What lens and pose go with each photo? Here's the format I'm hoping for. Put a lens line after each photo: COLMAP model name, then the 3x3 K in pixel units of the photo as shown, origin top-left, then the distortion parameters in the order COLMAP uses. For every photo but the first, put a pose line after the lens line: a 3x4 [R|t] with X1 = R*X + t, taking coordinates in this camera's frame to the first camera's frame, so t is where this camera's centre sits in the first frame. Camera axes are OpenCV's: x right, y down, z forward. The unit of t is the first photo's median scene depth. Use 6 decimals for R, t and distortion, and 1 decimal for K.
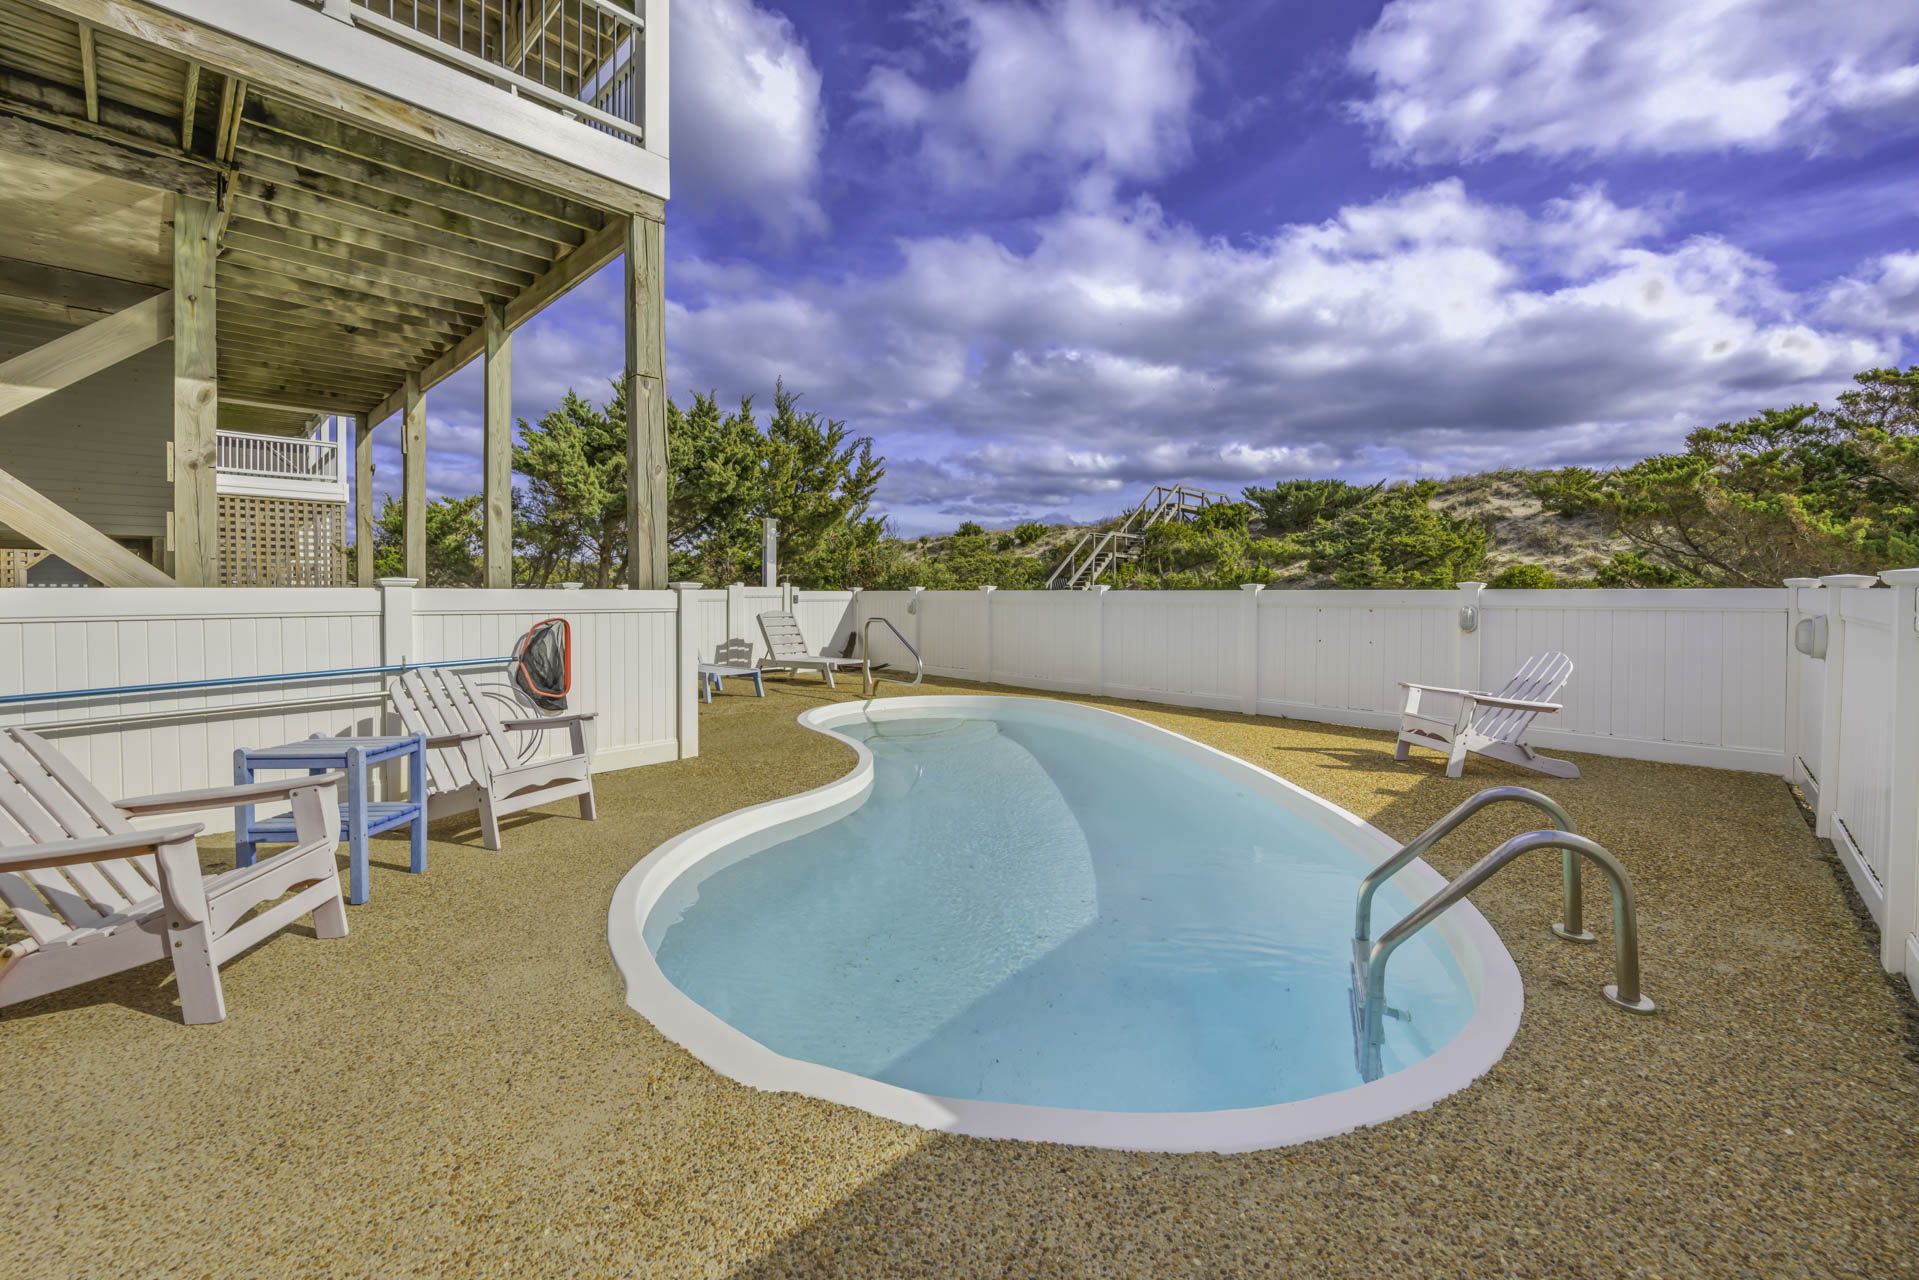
lens RADIAL K [[779.5, 0, 978.1], [0, 779.5, 595.9], [0, 0, 1]] dist [-0.003280, -0.000296]
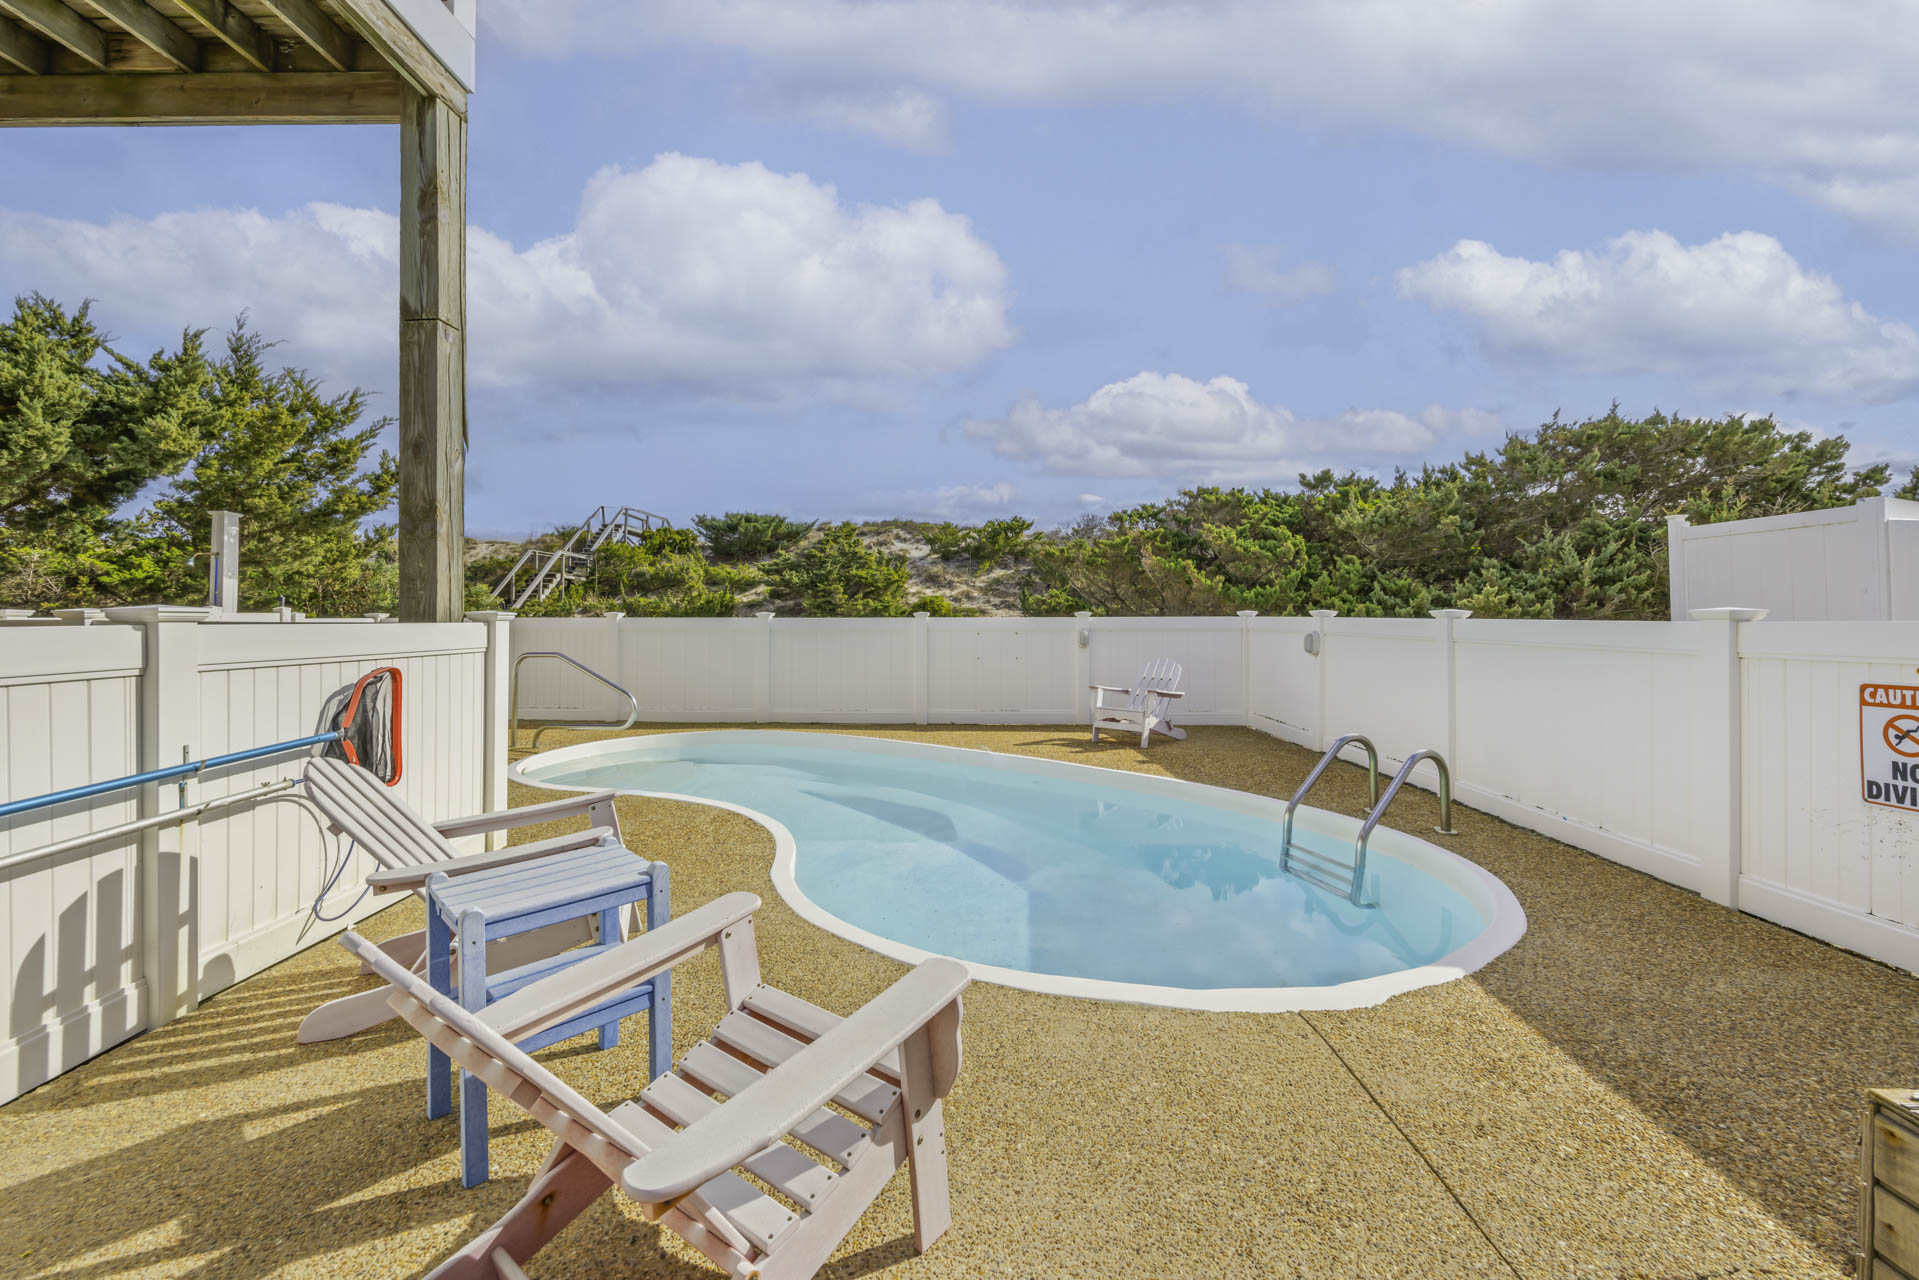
lens RADIAL K [[779.5, 0, 934.1], [0, 779.5, 608.7], [0, 0, 1]] dist [-0.003280, -0.000296]
pose [[0.722731, 0.004957, 0.691112, -0.180612], [0.004168, 0.999925, -0.011530, -0.003019], [-0.691117, 0.011213, 0.722656, 0.057558]]
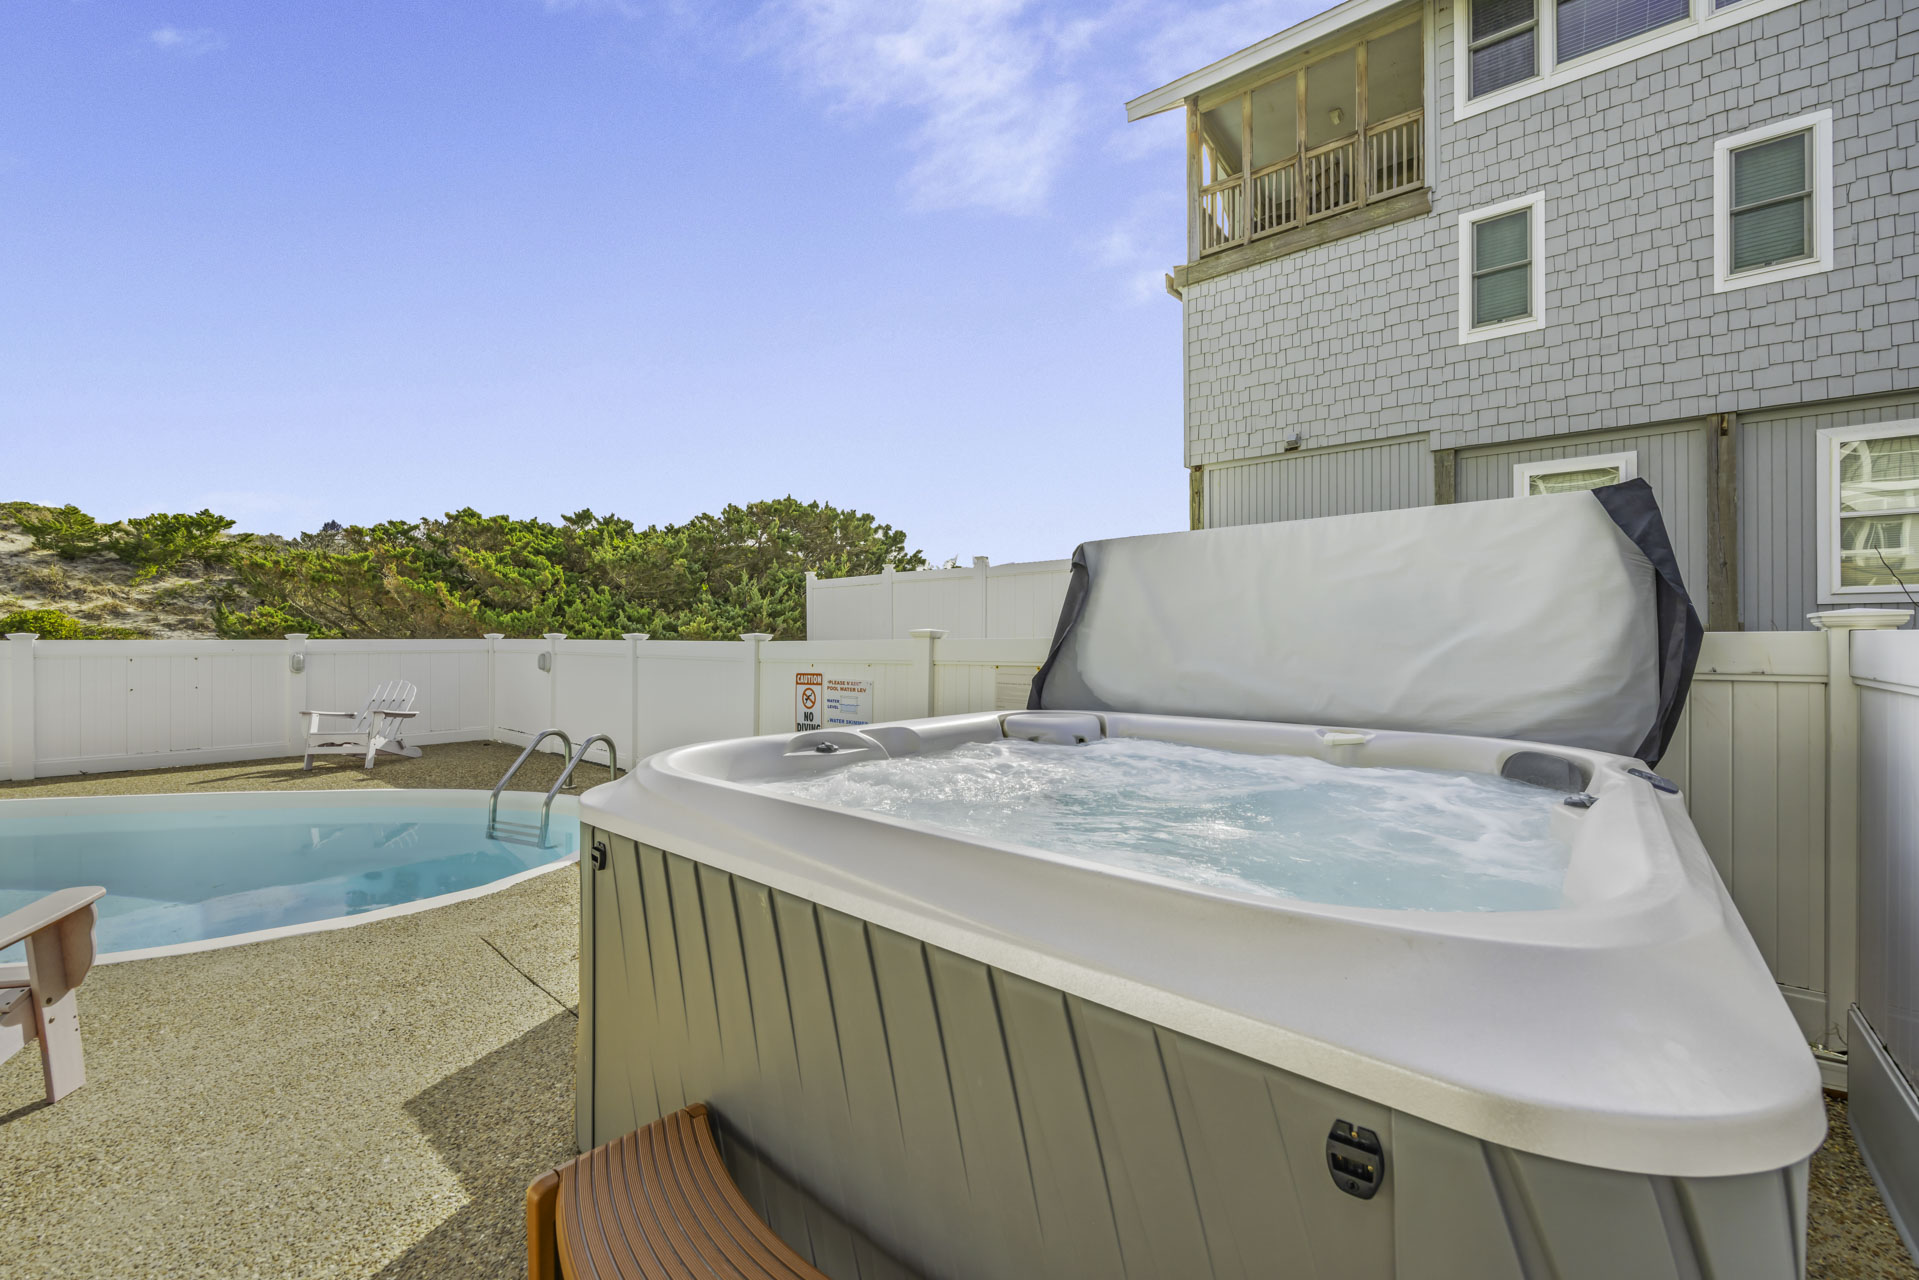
lens RADIAL K [[779.5, 0, 968.7], [0, 779.5, 640.7], [0, 0, 1]] dist [-0.003280, -0.000296]
pose [[-0.067649, -0.002725, 0.997705, -0.247404], [0.004208, 0.999987, 0.003017, -0.002138], [-0.997700, 0.004402, -0.067637, -0.008506]]
